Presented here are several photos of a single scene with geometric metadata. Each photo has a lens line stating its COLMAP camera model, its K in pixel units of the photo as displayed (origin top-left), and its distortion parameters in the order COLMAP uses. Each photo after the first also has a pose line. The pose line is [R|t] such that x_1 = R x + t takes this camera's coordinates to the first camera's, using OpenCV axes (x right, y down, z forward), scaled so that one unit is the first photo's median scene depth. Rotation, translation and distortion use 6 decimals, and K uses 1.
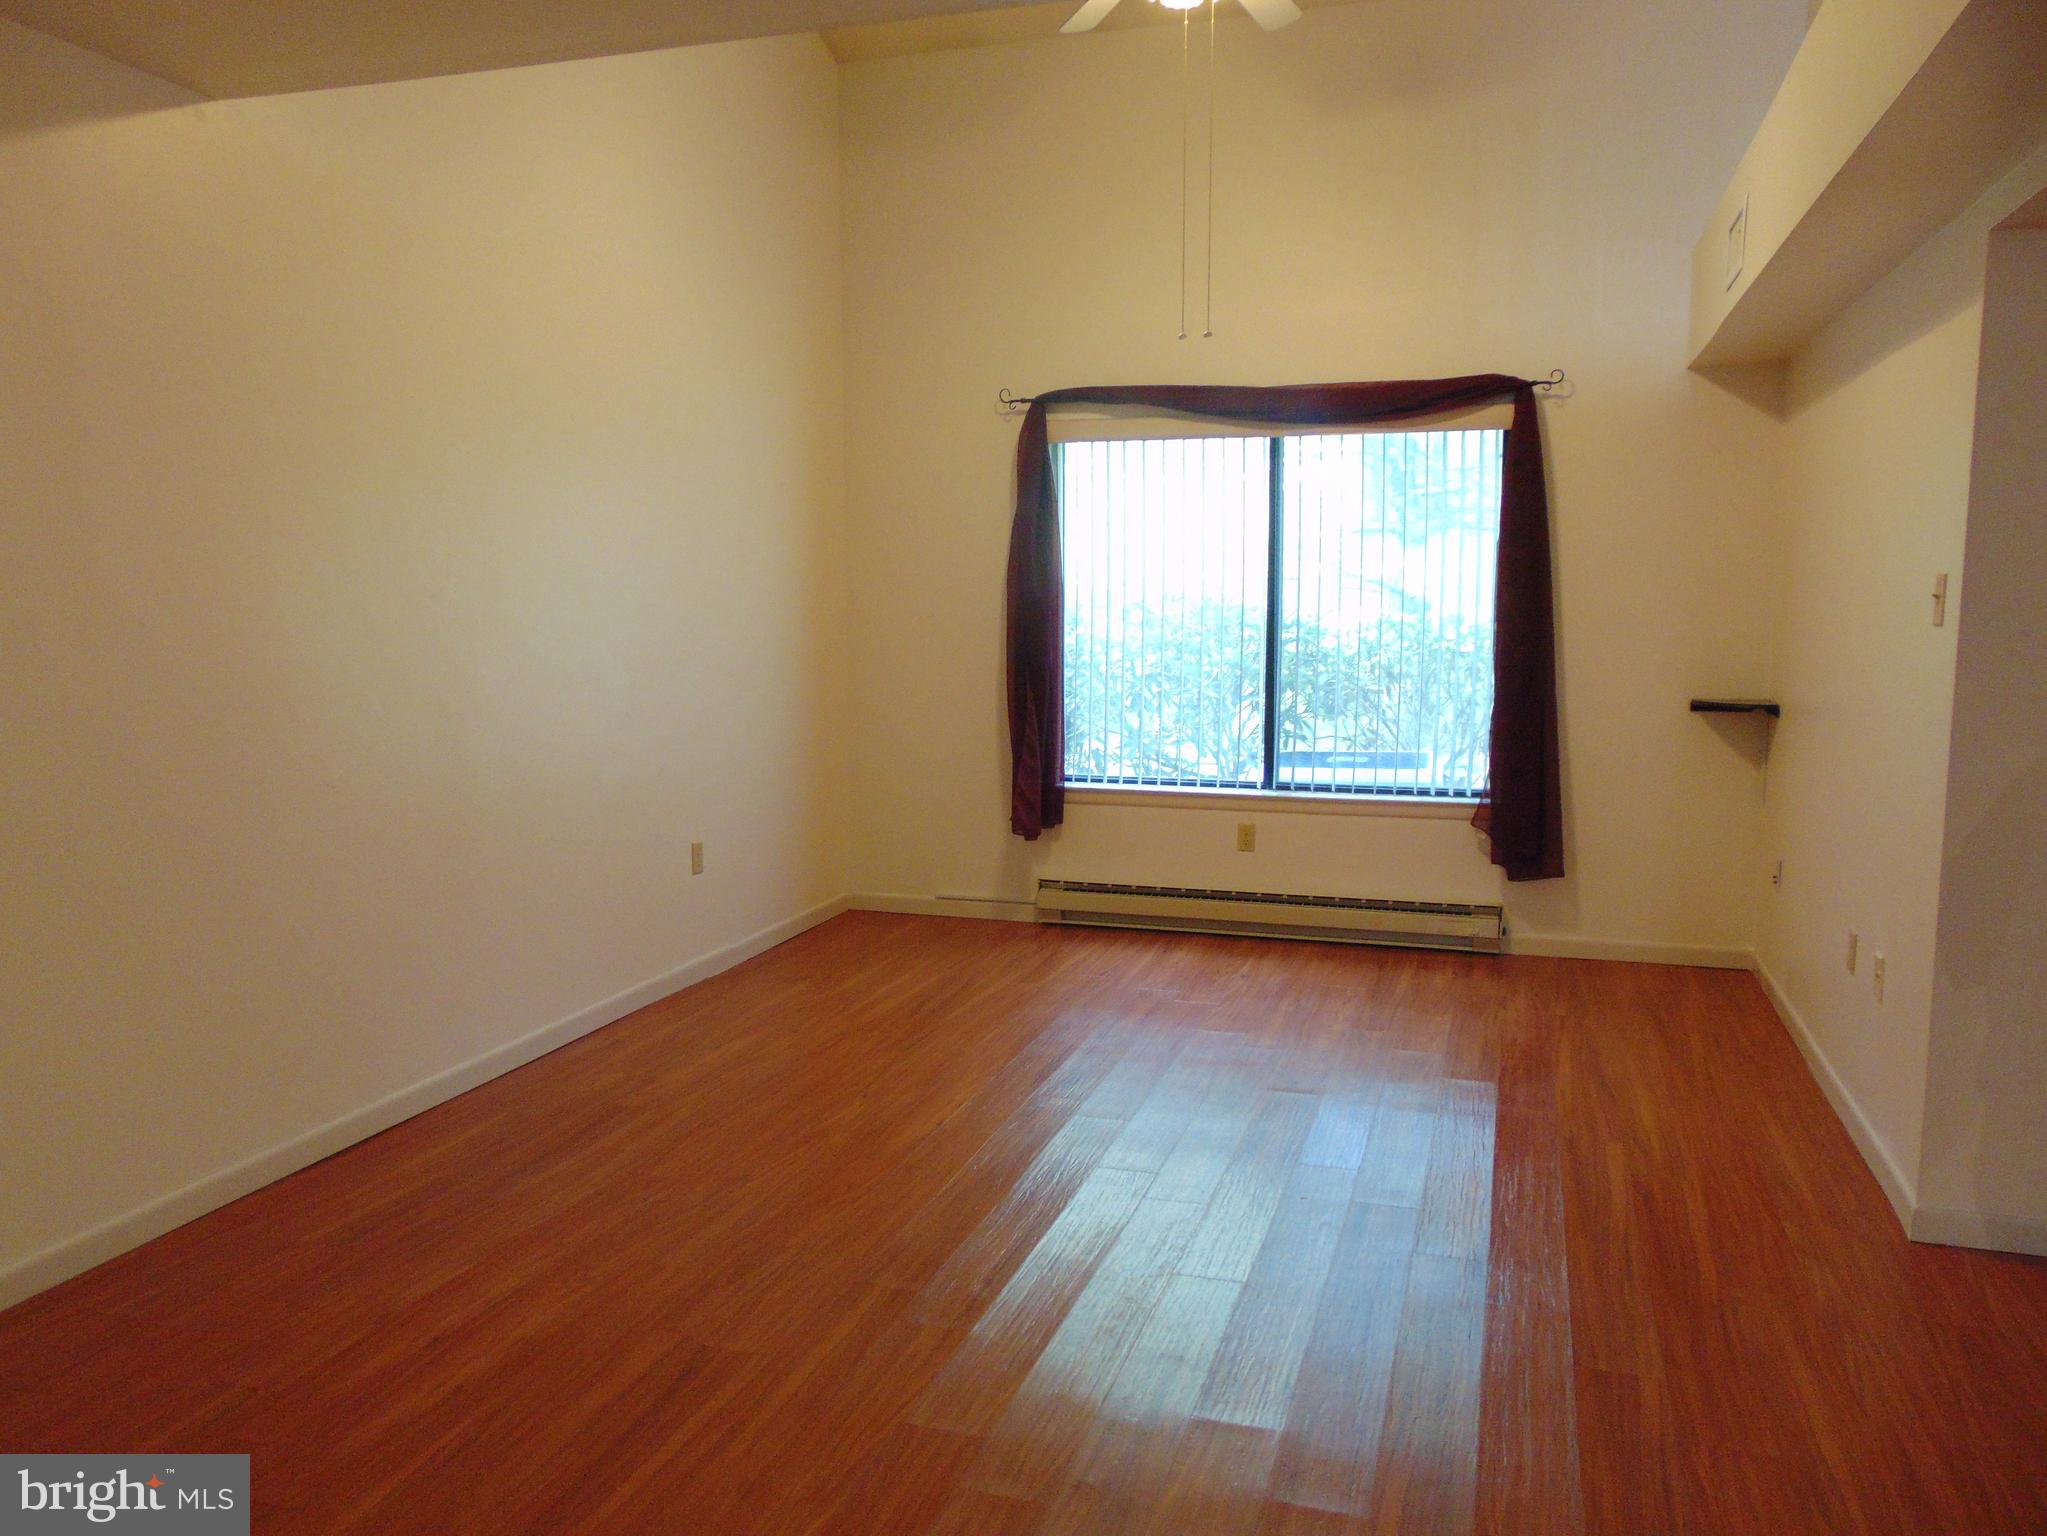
lens RADIAL K [[1543.2, 0, 1021.0], [0, 1543.2, 769.3], [0, 0, 1]] dist [0.009993, 0.032568]
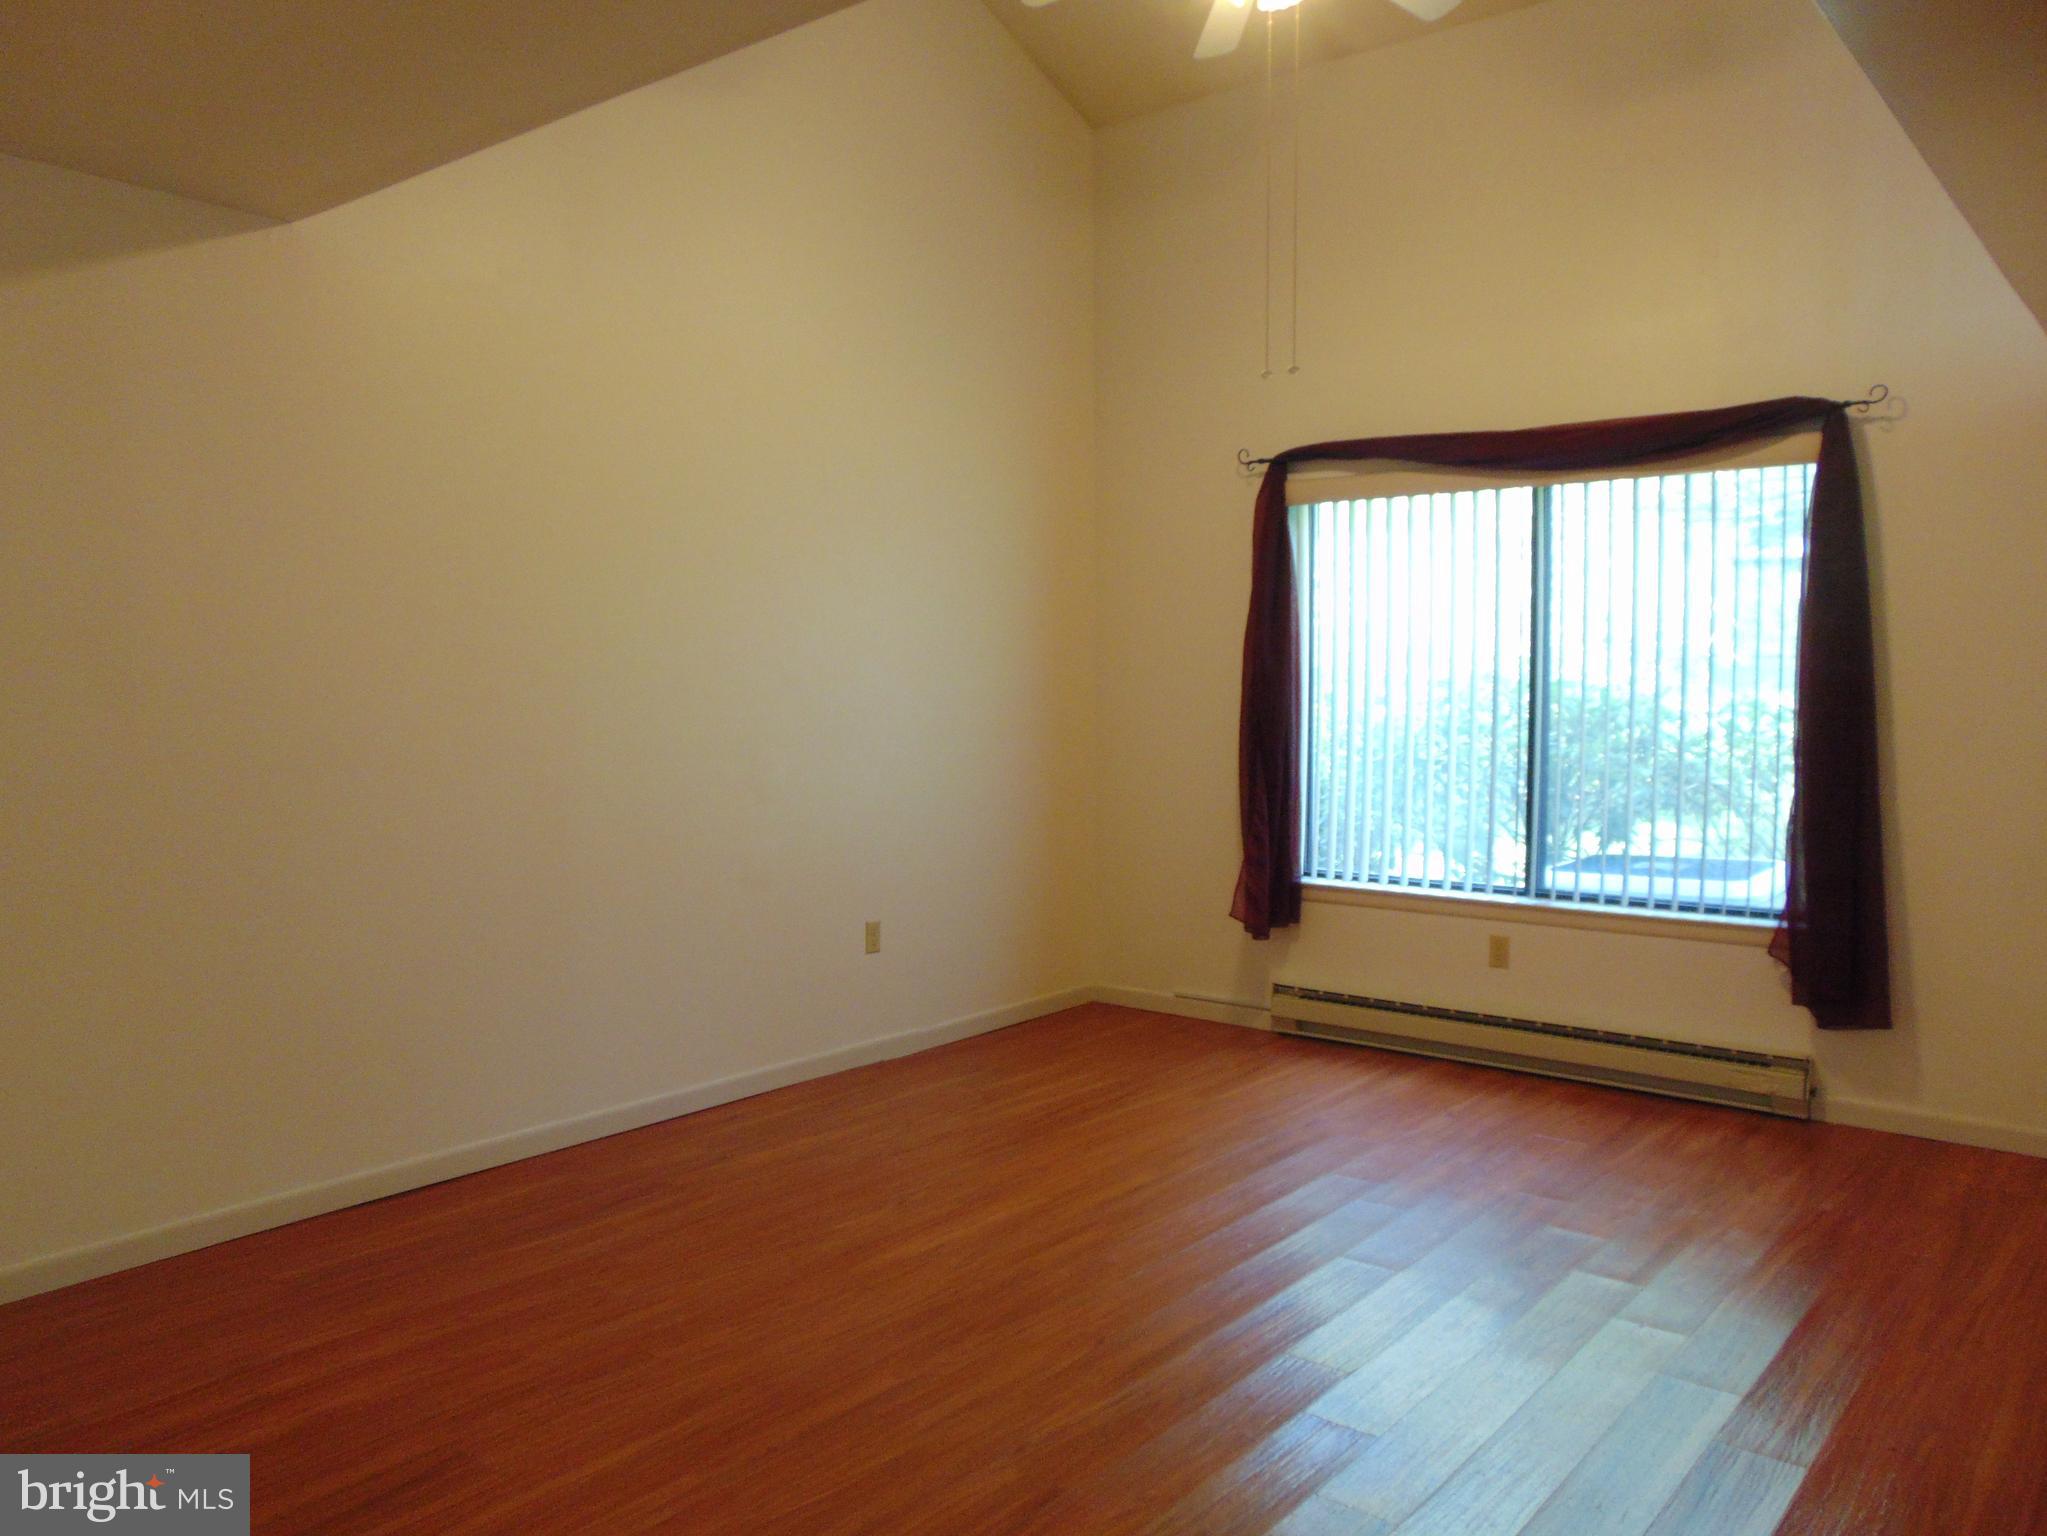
lens RADIAL K [[1543.2, 0, 1021.2], [0, 1543.2, 767.0], [0, 0, 1]] dist [0.009993, 0.032568]
pose [[0.931534, 0.019551, -0.363129, 0.212046], [-0.039600, 0.998069, -0.047849, -0.006497], [0.361492, 0.058953, 0.930509, 0.101546]]
